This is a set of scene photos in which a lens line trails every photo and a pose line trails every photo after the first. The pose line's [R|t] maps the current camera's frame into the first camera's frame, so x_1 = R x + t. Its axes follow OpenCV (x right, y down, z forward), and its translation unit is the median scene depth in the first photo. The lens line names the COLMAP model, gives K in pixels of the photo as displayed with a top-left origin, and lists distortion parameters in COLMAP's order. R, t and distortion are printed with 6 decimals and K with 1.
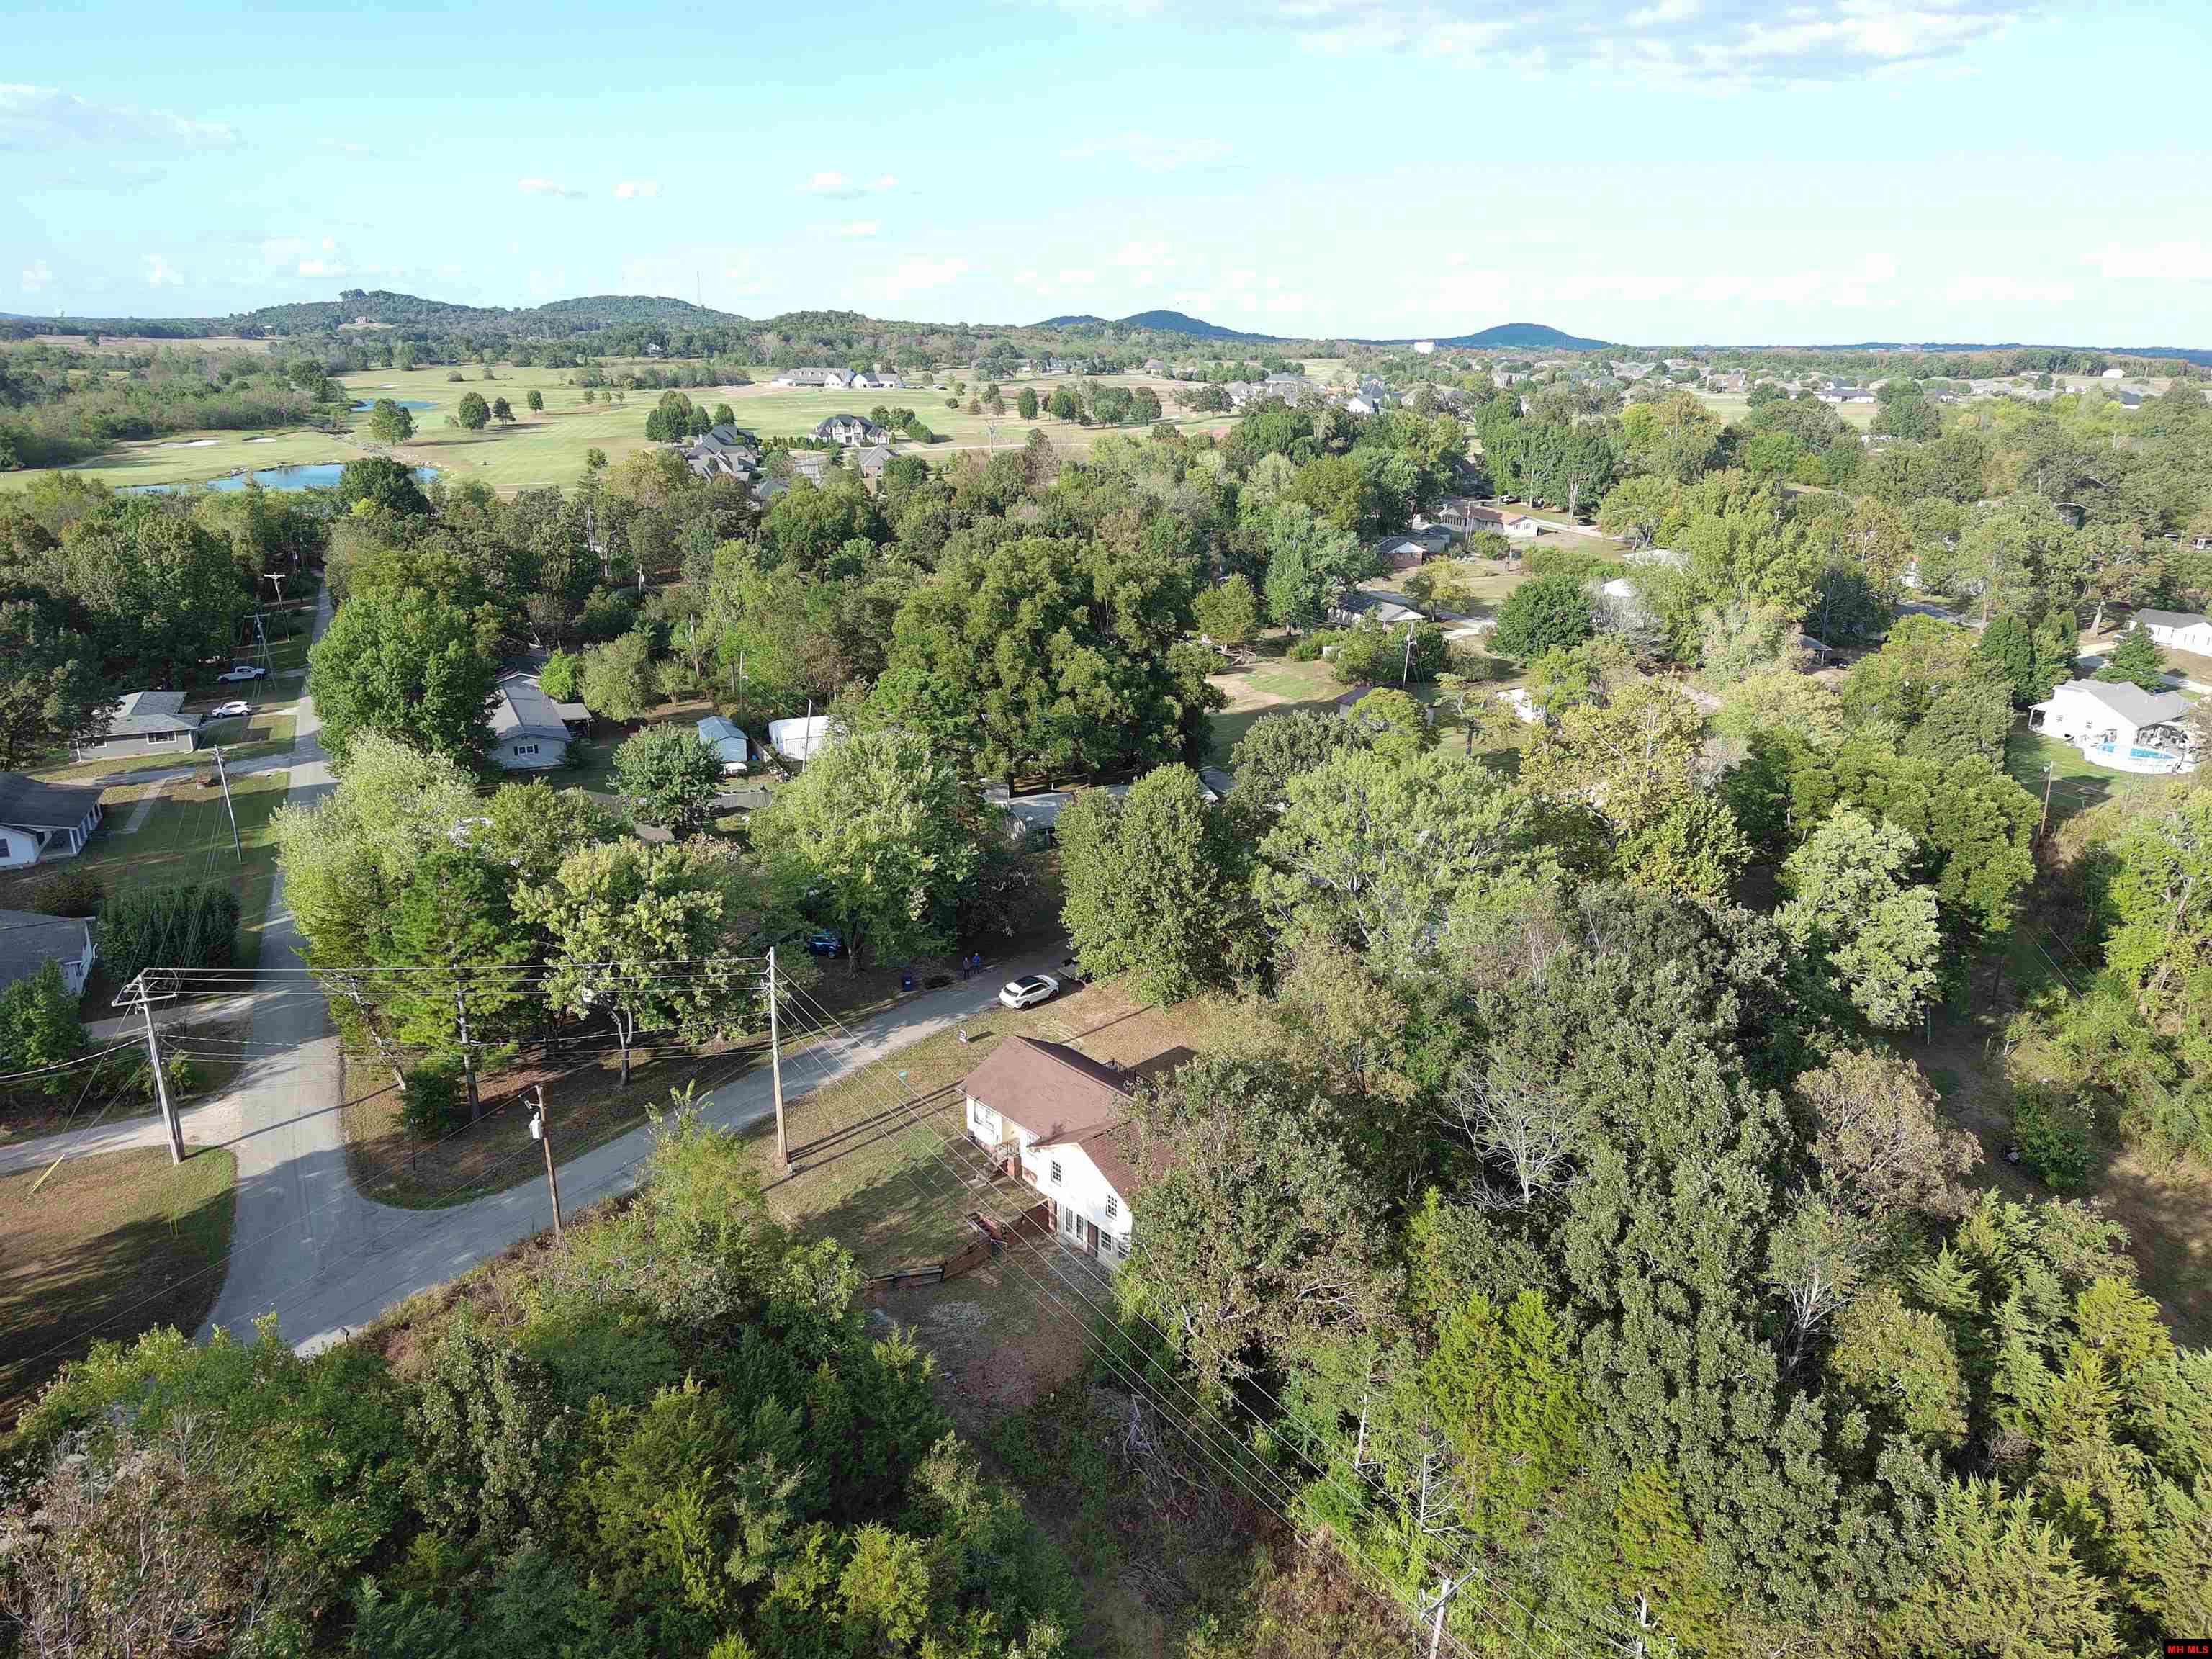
lens RADIAL K [[1505.6, 0, 1106.0], [0, 1505.6, 829.5], [0, 0, 1]] dist [-0.006070, -0.003520]
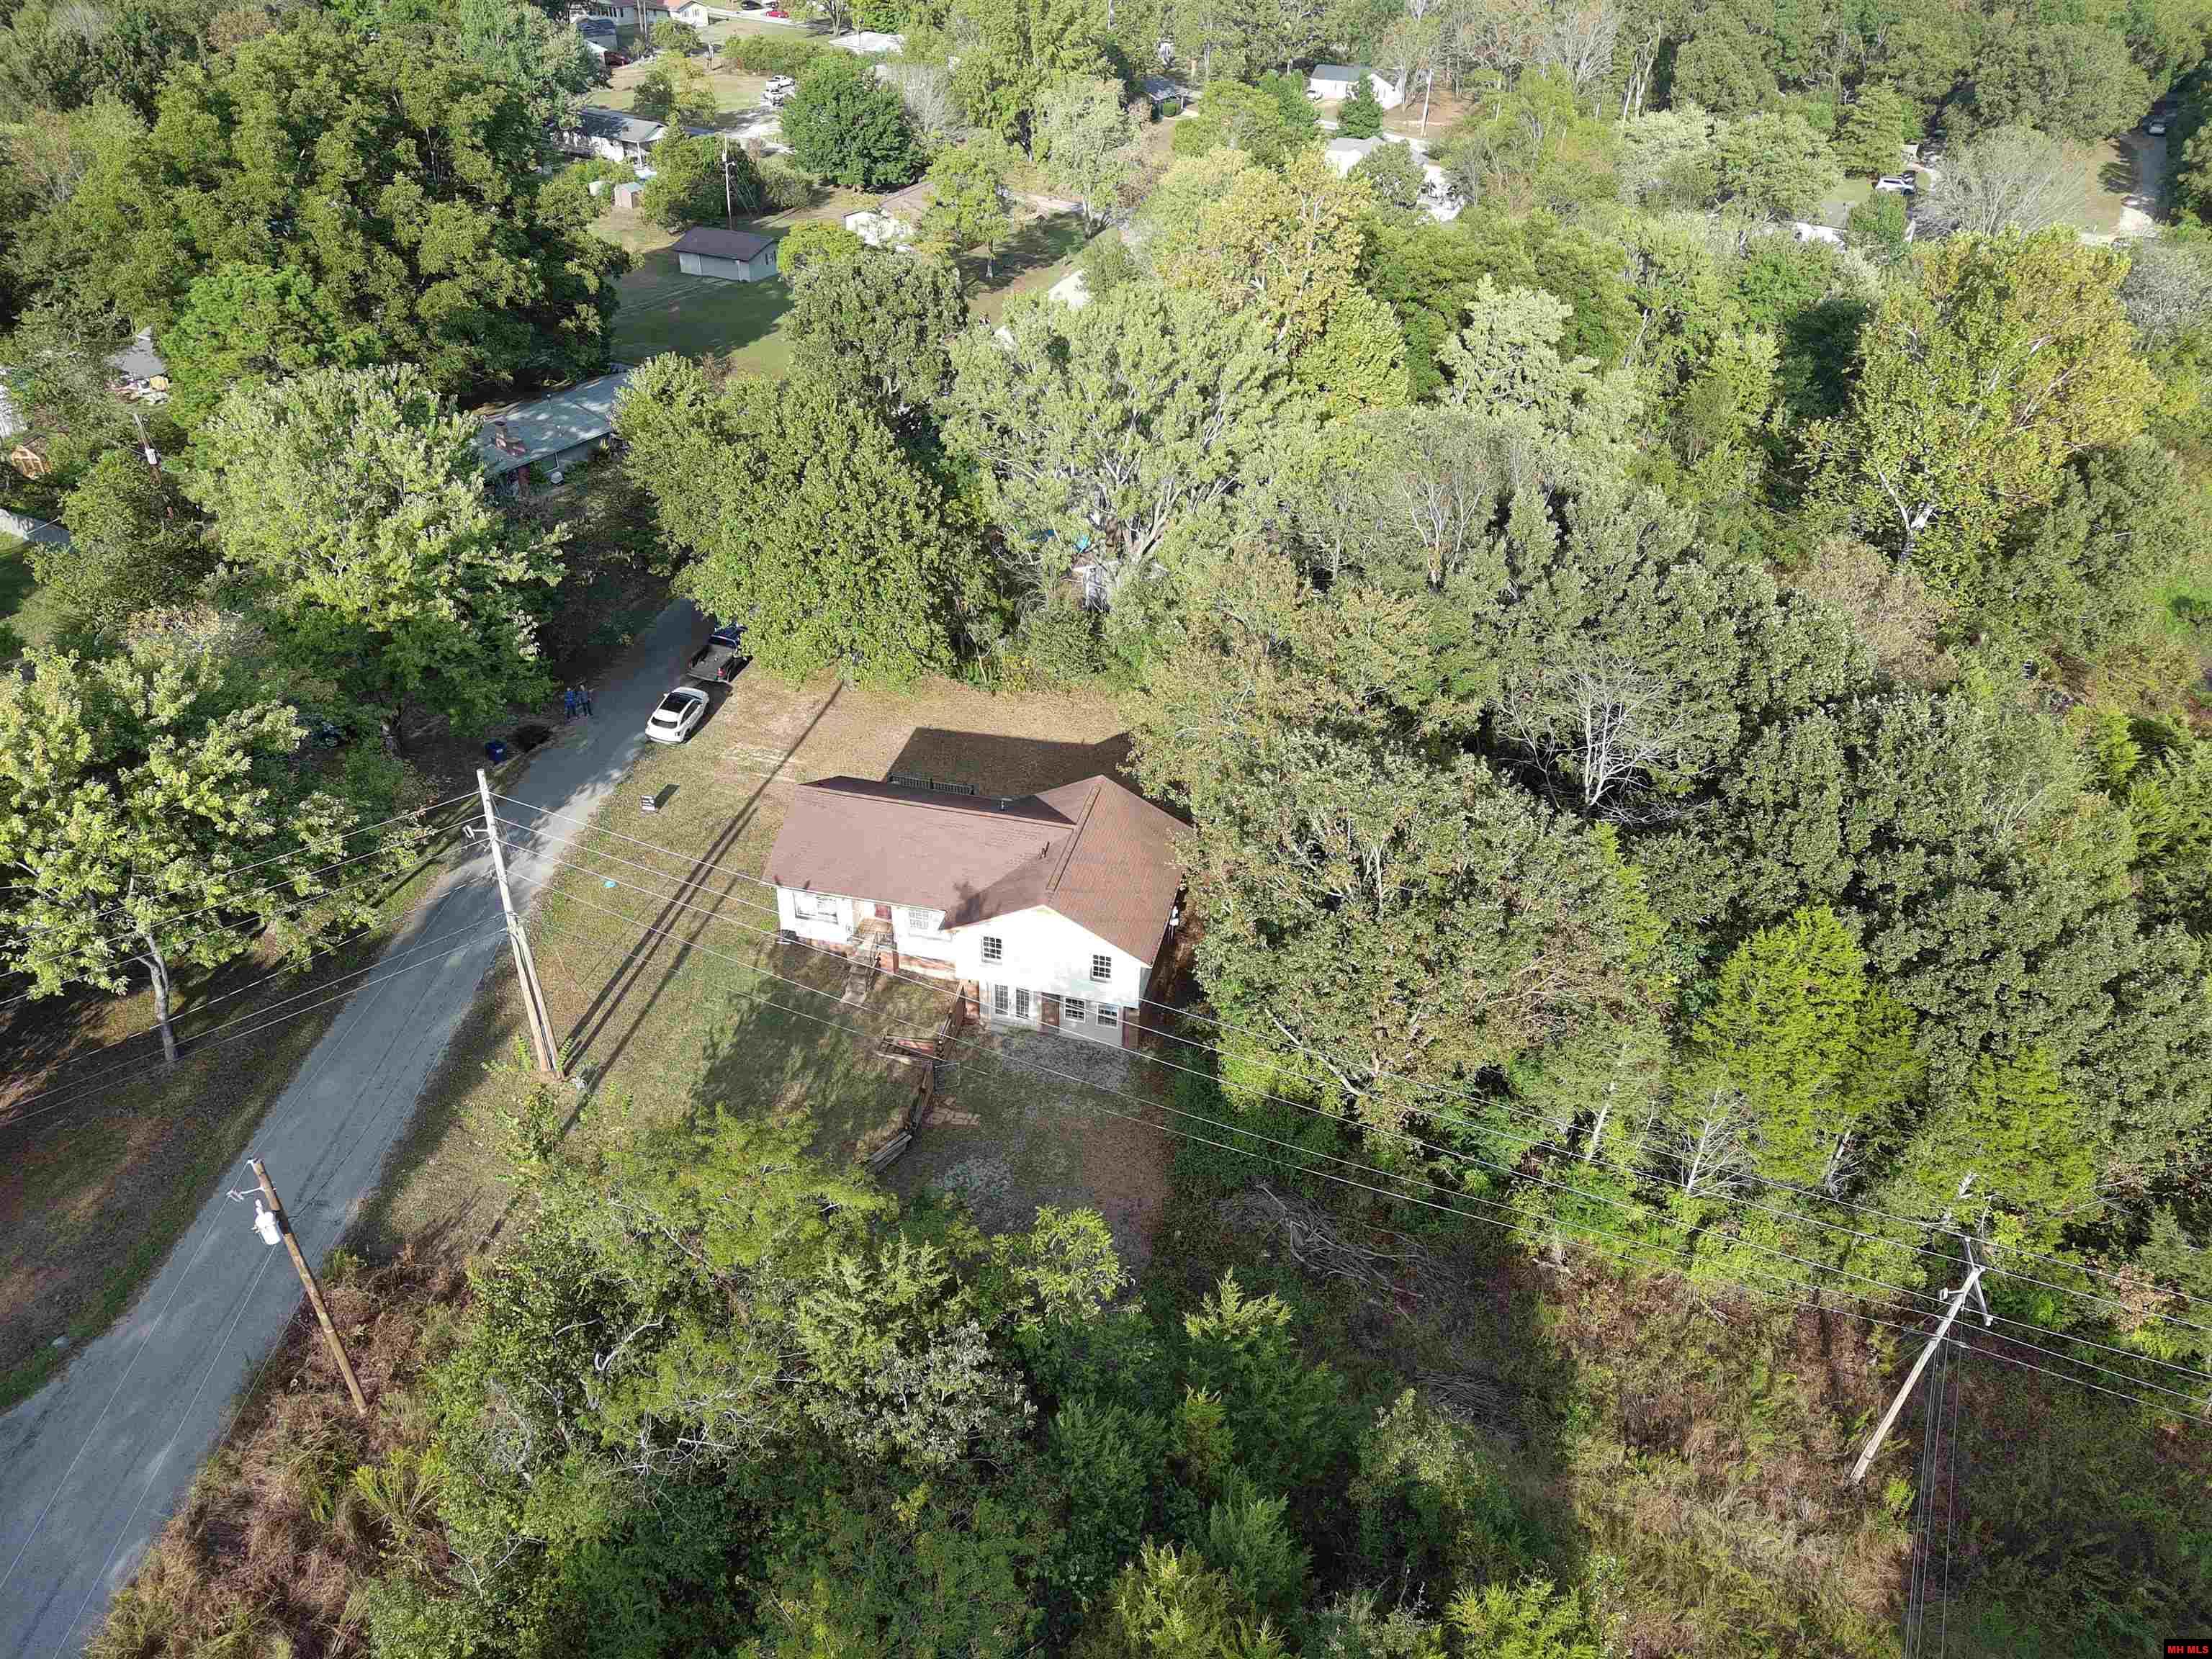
lens RADIAL K [[1505.6, 0, 1106.0], [0, 1505.6, 829.5], [0, 0, 1]] dist [-0.006070, -0.003520]
pose [[0.813002, -0.312409, 0.491353, -0.254882], [0.160769, 0.931510, 0.326256, -0.040284], [-0.559625, -0.186252, 0.807545, 0.312893]]
